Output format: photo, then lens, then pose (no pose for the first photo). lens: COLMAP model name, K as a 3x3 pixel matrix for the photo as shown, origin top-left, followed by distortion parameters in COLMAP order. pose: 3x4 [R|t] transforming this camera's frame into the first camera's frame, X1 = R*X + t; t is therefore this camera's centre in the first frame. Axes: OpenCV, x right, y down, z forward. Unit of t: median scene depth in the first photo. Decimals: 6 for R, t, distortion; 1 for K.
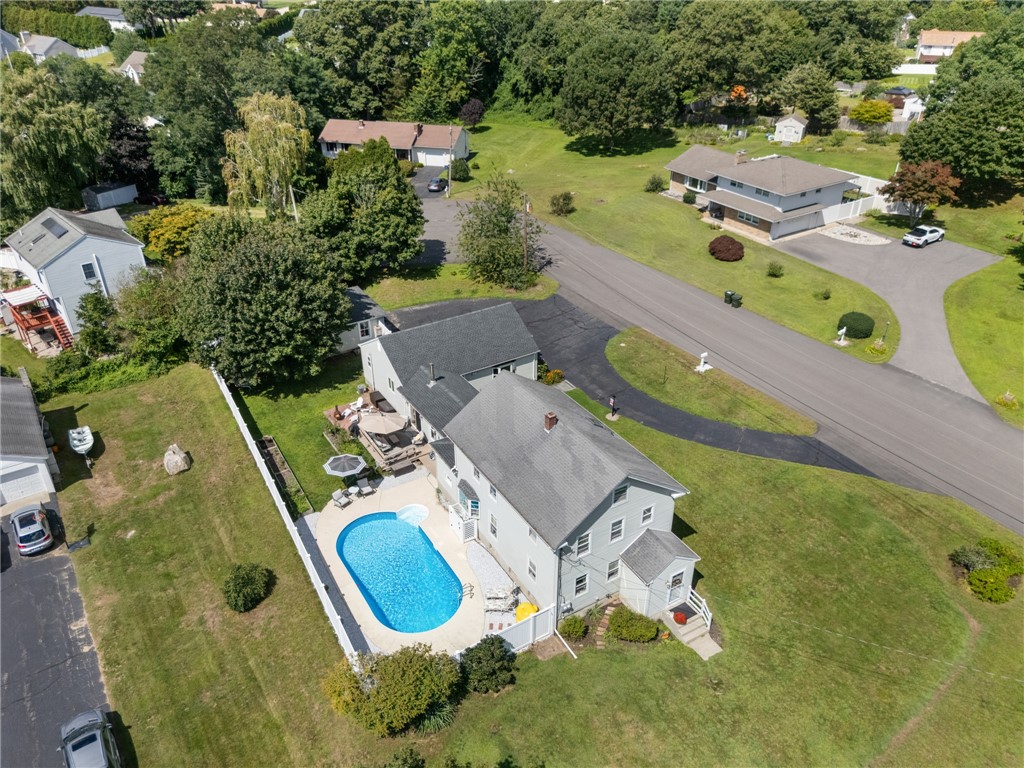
lens RADIAL K [[699.1, 0, 512.0], [0, 699.1, 384.0], [0, 0, 1]] dist [0.003314, 0.001553]
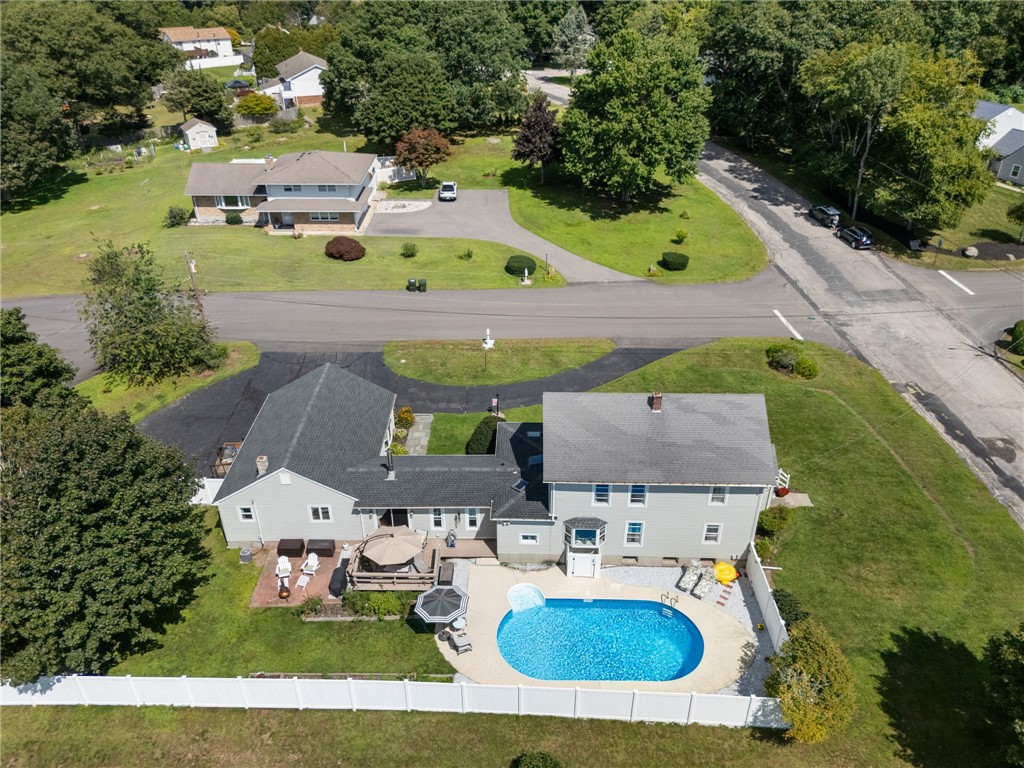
lens RADIAL K [[722.7, 0, 512.0], [0, 722.7, 384.0], [0, 0, 1]] dist [0.008263, 0.006136]
pose [[0.548153, -0.431112, 0.716708, -0.318990], [0.443414, 0.876374, 0.188022, -0.101365], [-0.709163, 0.214733, 0.671549, 0.180436]]
